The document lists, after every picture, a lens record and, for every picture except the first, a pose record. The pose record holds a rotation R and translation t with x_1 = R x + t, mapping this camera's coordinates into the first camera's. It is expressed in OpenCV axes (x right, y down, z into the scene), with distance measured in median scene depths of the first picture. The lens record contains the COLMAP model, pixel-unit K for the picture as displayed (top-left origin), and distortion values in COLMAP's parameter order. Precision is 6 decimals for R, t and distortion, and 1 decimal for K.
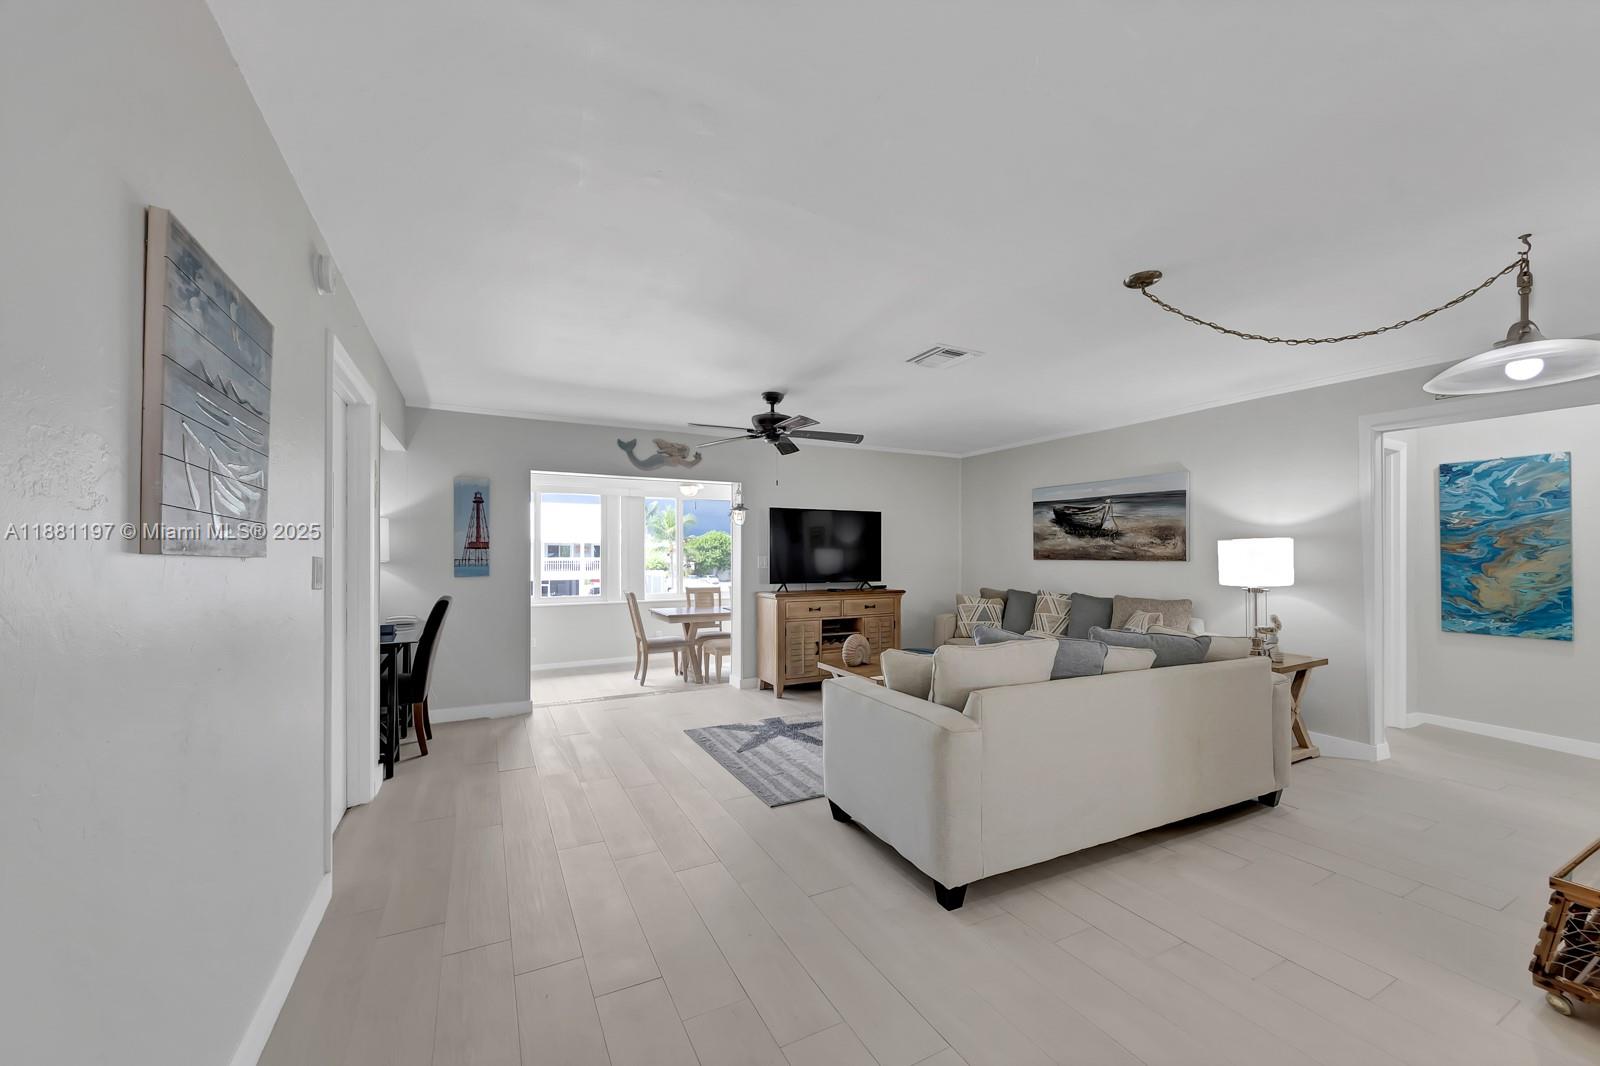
lens RADIAL K [[619.5, 0, 826.3], [0, 619.5, 552.8], [0, 0, 1]] dist [0.000205, -0.000079]
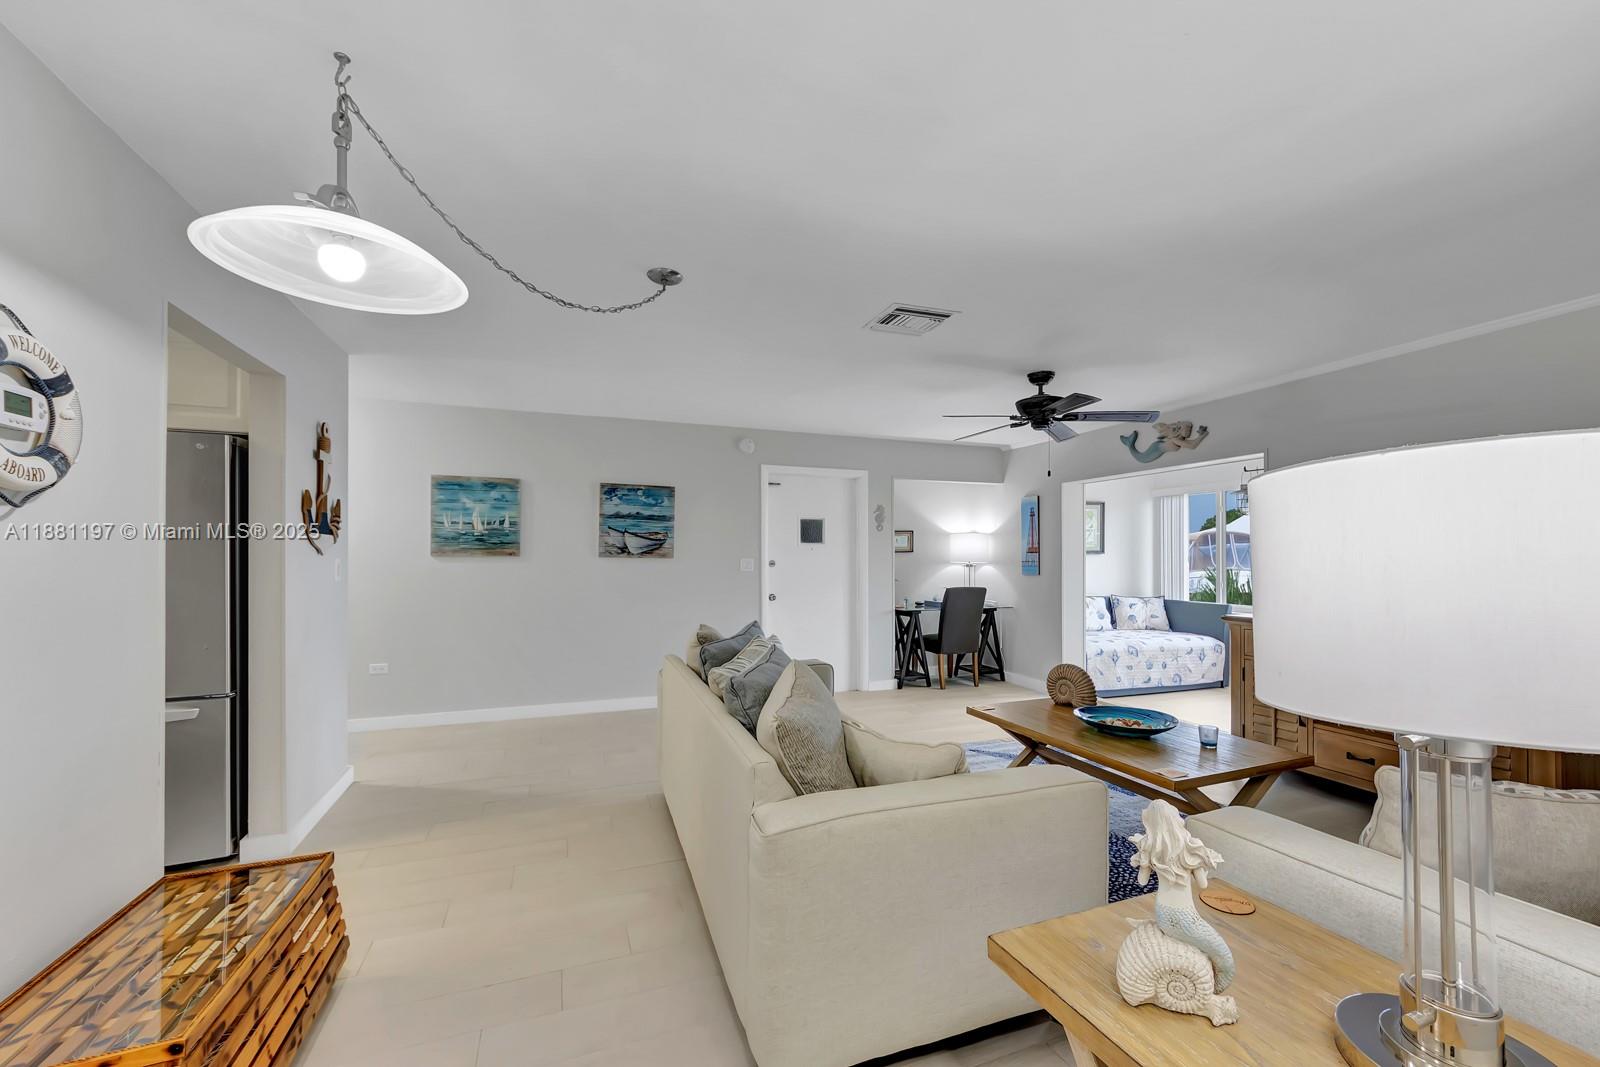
lens RADIAL K [[642.7, 0, 795.2], [0, 642.7, 553.0], [0, 0, 1]] dist [0.002017, 0.000011]
pose [[-0.158433, -0.009113, -0.987328, 0.698314], [0.003965, 0.999943, -0.009865, 0.004049], [0.987362, -0.005478, -0.158388, 0.645904]]
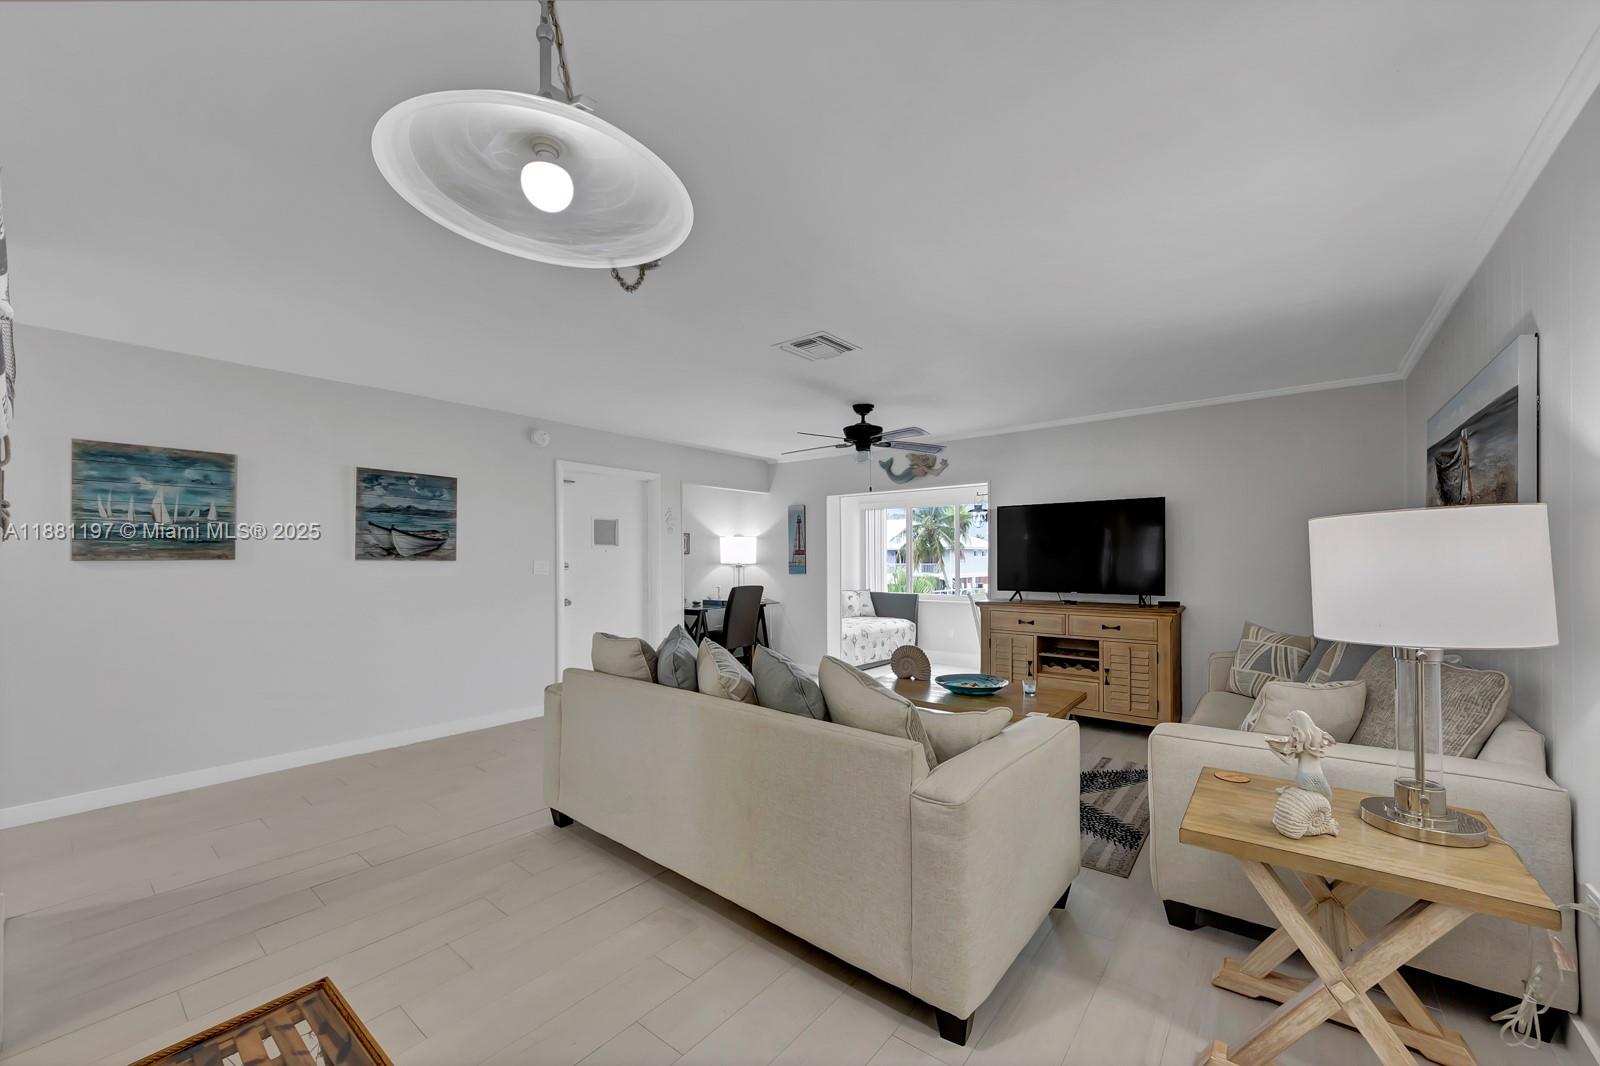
lens RADIAL K [[619.7, 0, 802.3], [0, 619.7, 558.4], [0, 0, 1]] dist [-0.001116, -0.000209]
pose [[0.377449, -0.000979, -0.926030, 0.681877], [0.007310, 0.999971, 0.001922, -0.000511], [0.926001, -0.007495, 0.377446, 0.408497]]
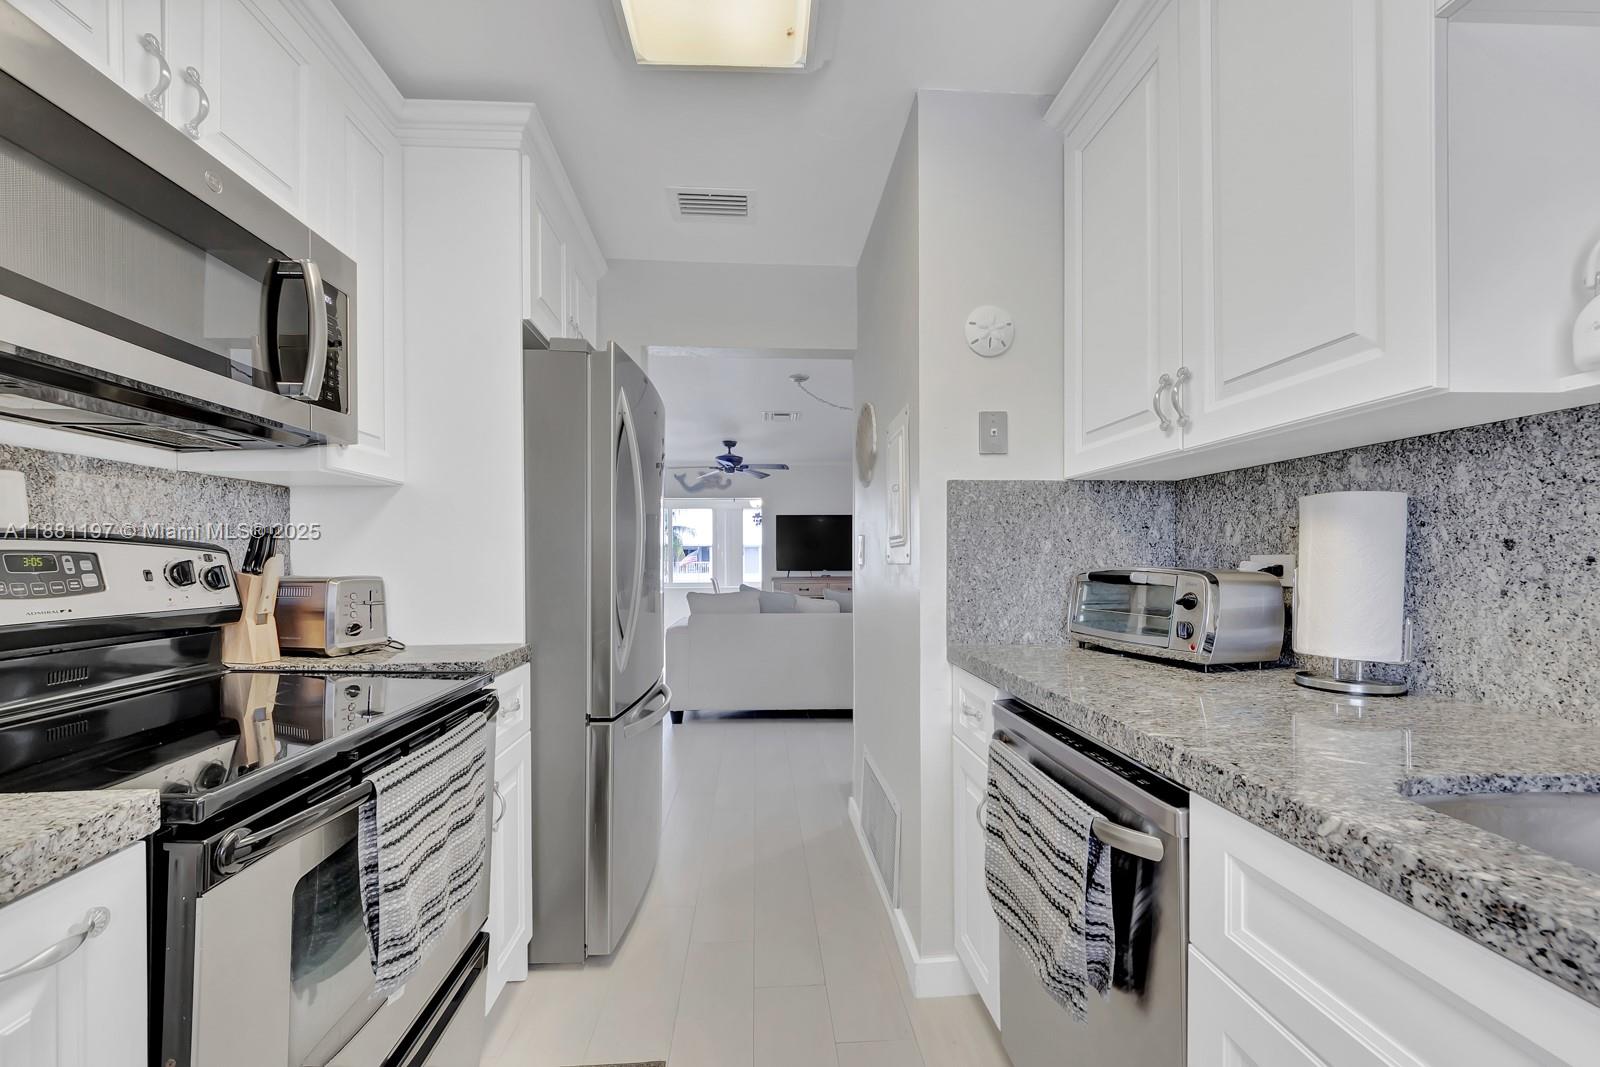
lens RADIAL K [[642.7, 0, 795.2], [0, 642.7, 553.0], [0, 0, 1]] dist [0.002017, 0.000011]
pose [[0.901314, -0.012542, -0.432985, 0.593263], [0.009949, 0.999916, -0.008255, 0.025124], [0.433052, 0.003132, 0.901363, -0.278568]]
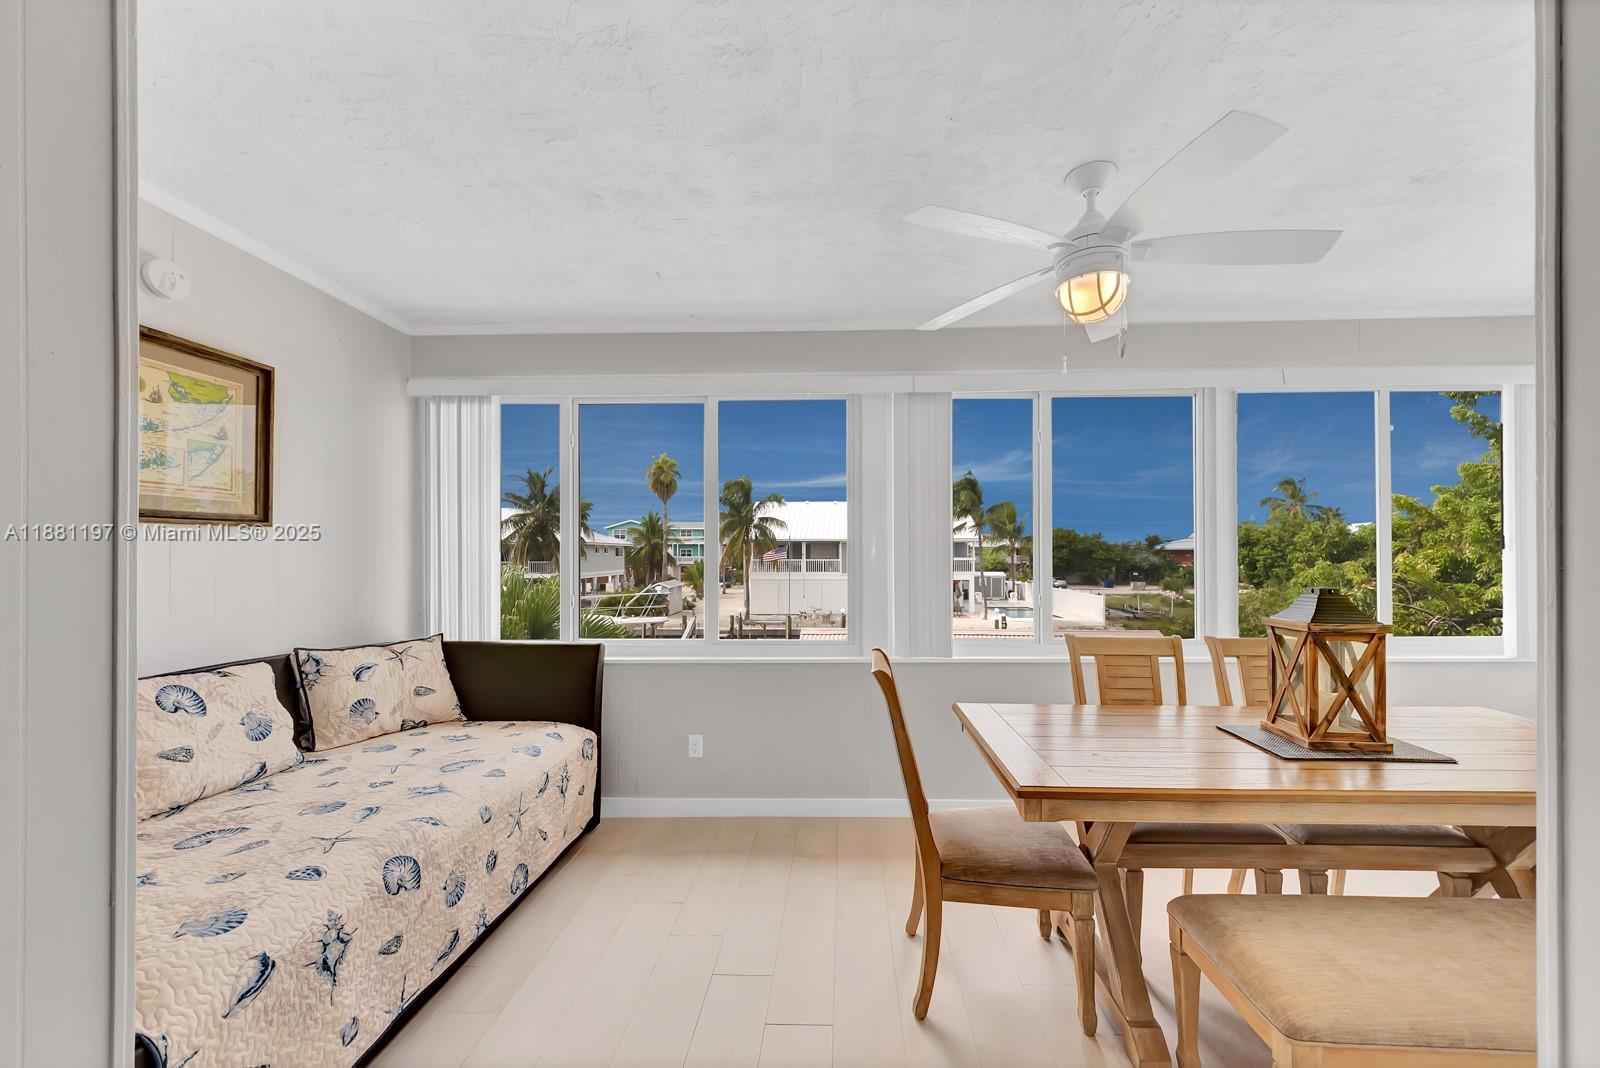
lens RADIAL K [[619.5, 0, 826.3], [0, 619.5, 553.8], [0, 0, 1]] dist [0.000205, -0.000079]
pose [[0.859096, -0.003521, -0.511803, -0.227466], [0.004285, 0.999991, 0.000312, 0.015844], [0.511797, -0.002461, 0.859103, 0.913095]]
